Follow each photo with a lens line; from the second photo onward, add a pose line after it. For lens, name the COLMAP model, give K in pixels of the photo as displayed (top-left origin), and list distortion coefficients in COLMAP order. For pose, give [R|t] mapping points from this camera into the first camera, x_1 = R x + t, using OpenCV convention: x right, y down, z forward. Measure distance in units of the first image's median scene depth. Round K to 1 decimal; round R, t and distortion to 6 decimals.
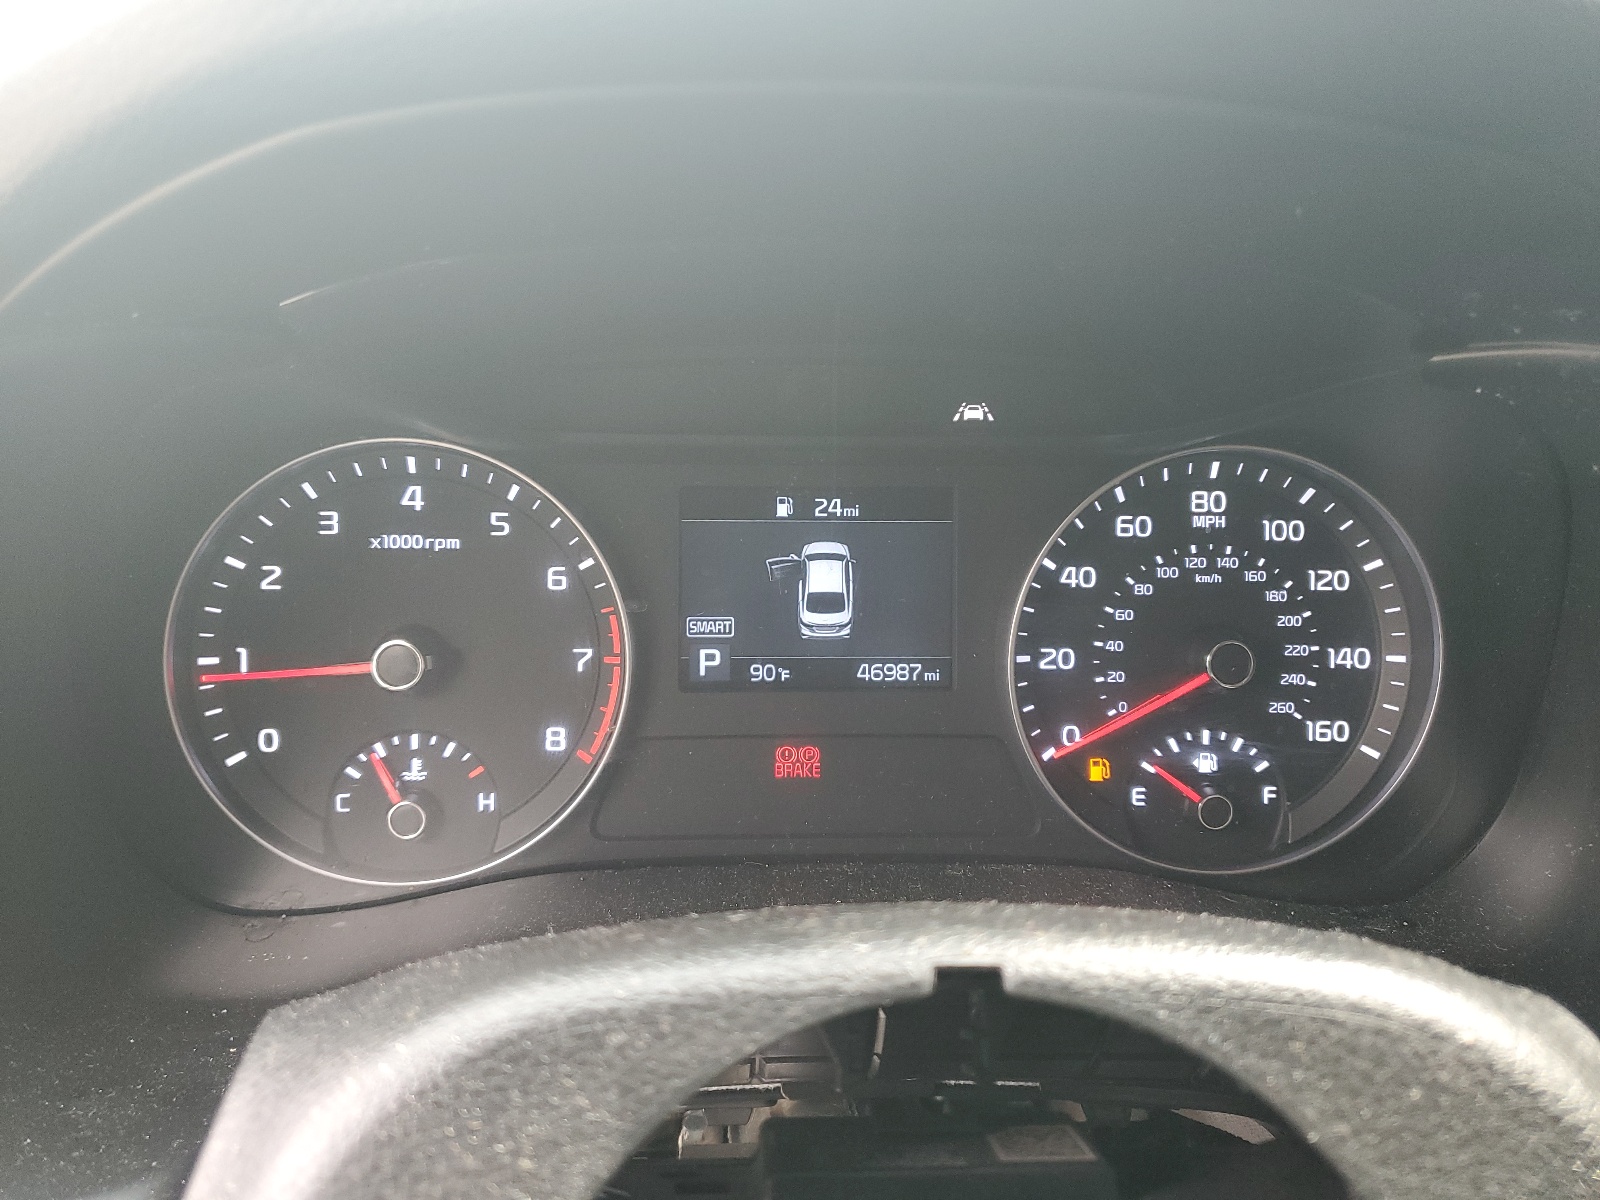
lens RADIAL K [[1233.0, 0, 797.7], [0, 1233.0, 600.6], [0, 0, 1]] dist [-0.011980, -0.002720]
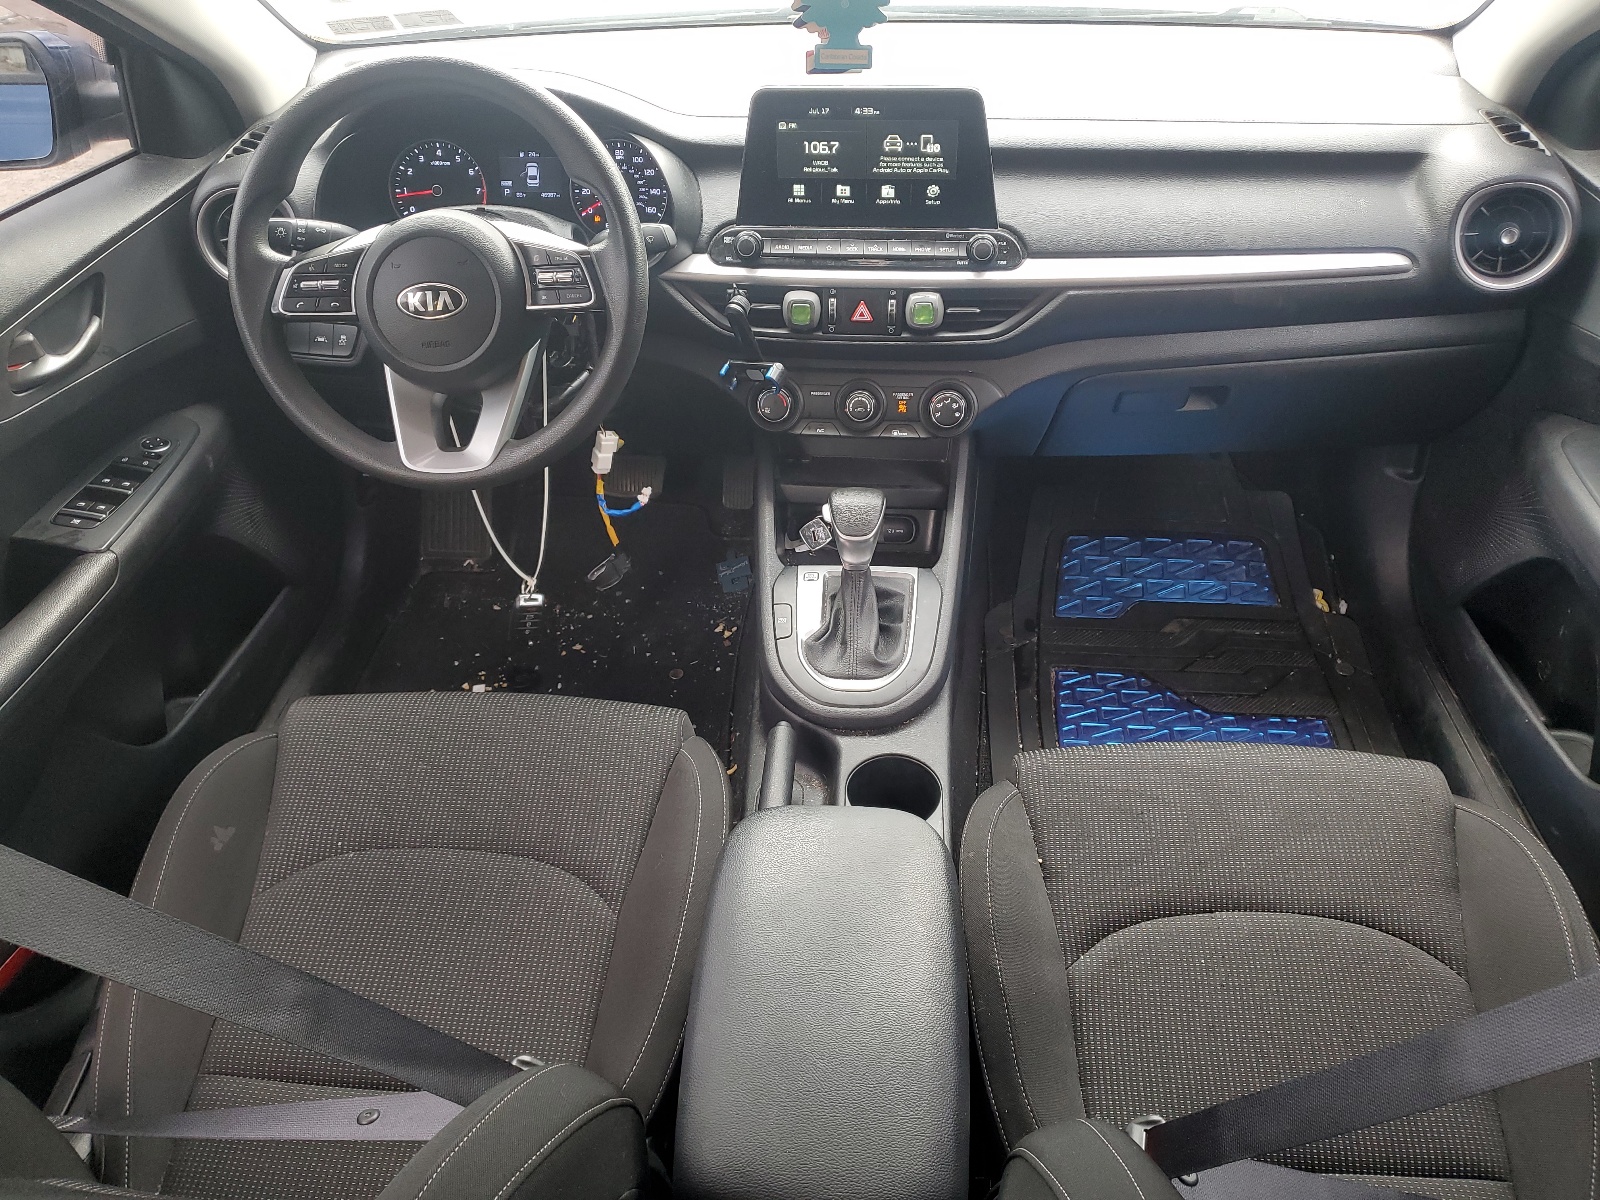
lens RADIAL K [[1233.0, 0, 800.2], [0, 1233.0, 597.1], [0, 0, 1]] dist [-0.011980, -0.002720]
pose [[0.991780, 0.042350, -0.120744, 1.532661], [-0.002515, 0.949910, 0.312514, 0.047389], [0.127931, -0.309642, 0.942208, -3.392731]]
